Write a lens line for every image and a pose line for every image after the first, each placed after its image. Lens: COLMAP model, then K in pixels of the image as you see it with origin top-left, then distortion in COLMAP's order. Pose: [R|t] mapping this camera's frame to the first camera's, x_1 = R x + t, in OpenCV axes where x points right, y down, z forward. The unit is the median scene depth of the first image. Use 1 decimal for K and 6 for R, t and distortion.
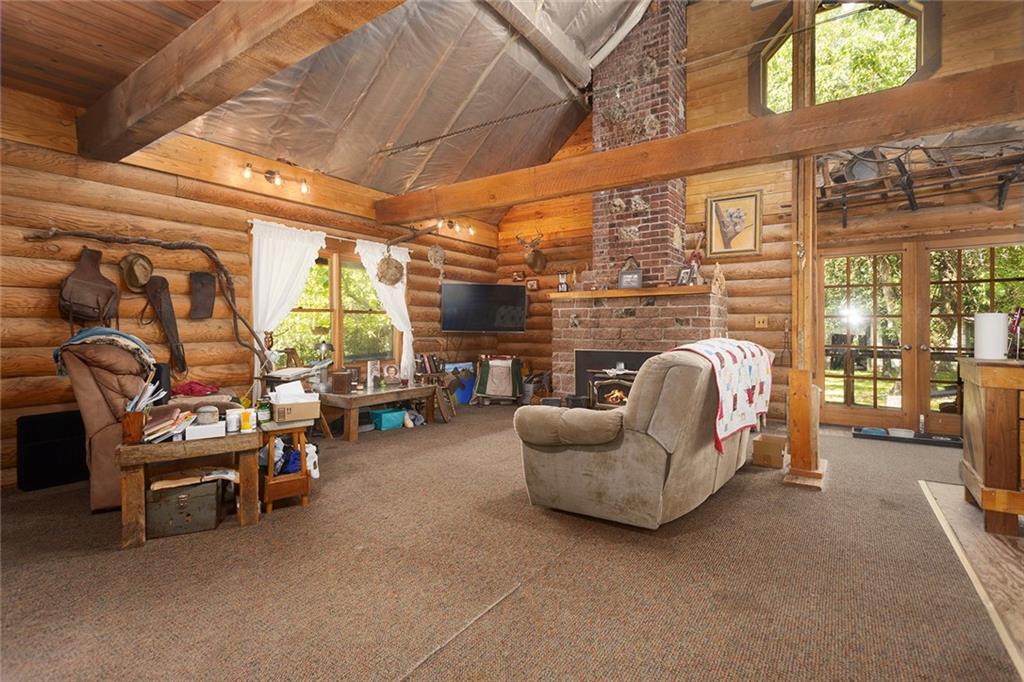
lens RADIAL K [[482.8, 0, 514.7], [0, 482.8, 324.2], [0, 0, 1]] dist [0.007964, 0.000214]
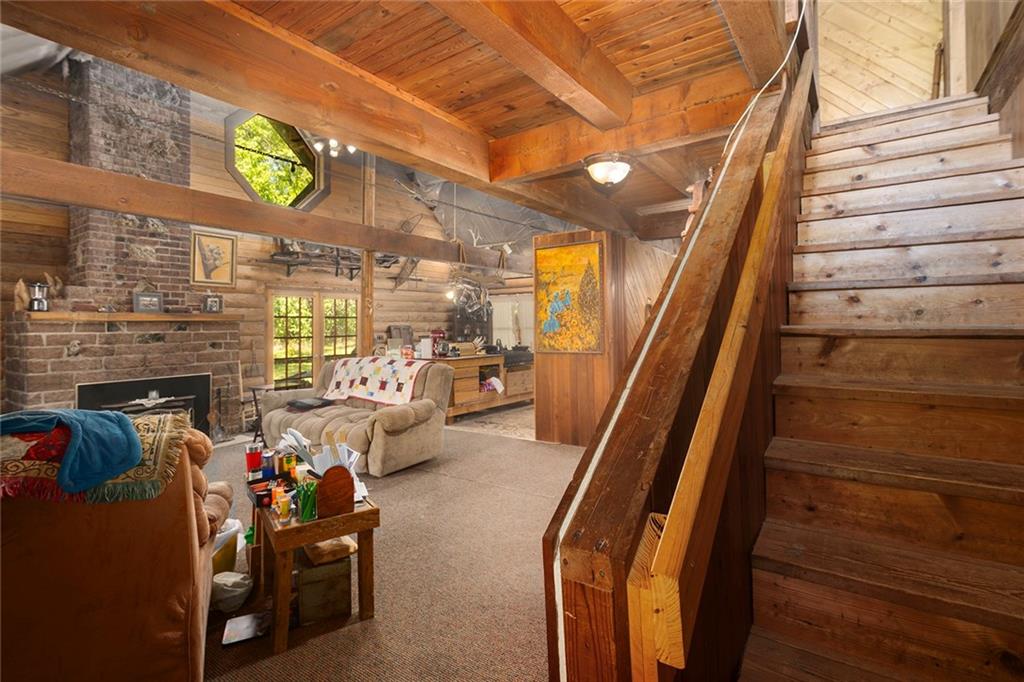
lens RADIAL K [[485.5, 0, 506.5], [0, 485.5, 317.2], [0, 0, 1]] dist [0.000498, 0.000337]
pose [[0.013776, 0.020289, 0.999699, -0.704007], [0.009230, 0.999749, -0.020417, -0.037869], [-0.999863, 0.009509, 0.013585, 0.291093]]
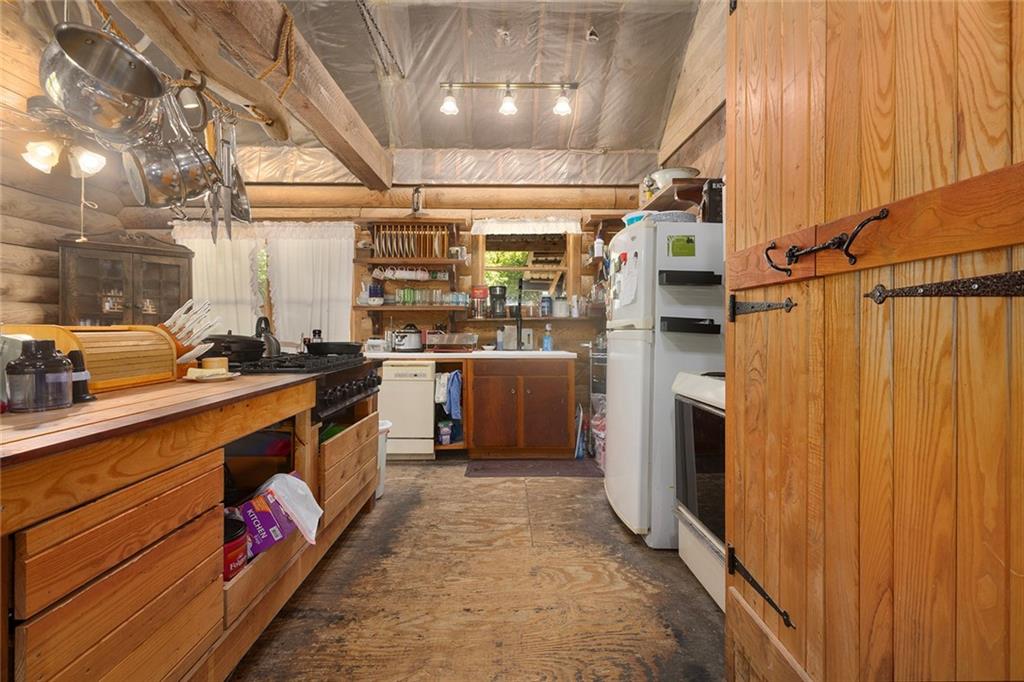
lens RADIAL K [[487.9, 0, 508.2], [0, 487.9, 327.8], [0, 0, 1]] dist [-0.000434, 0.001733]
pose [[-0.567838, -0.006913, 0.823111, 0.265547], [-0.004930, 0.999975, 0.004997, 0.002553], [-0.823125, -0.001220, -0.567858, 0.399121]]
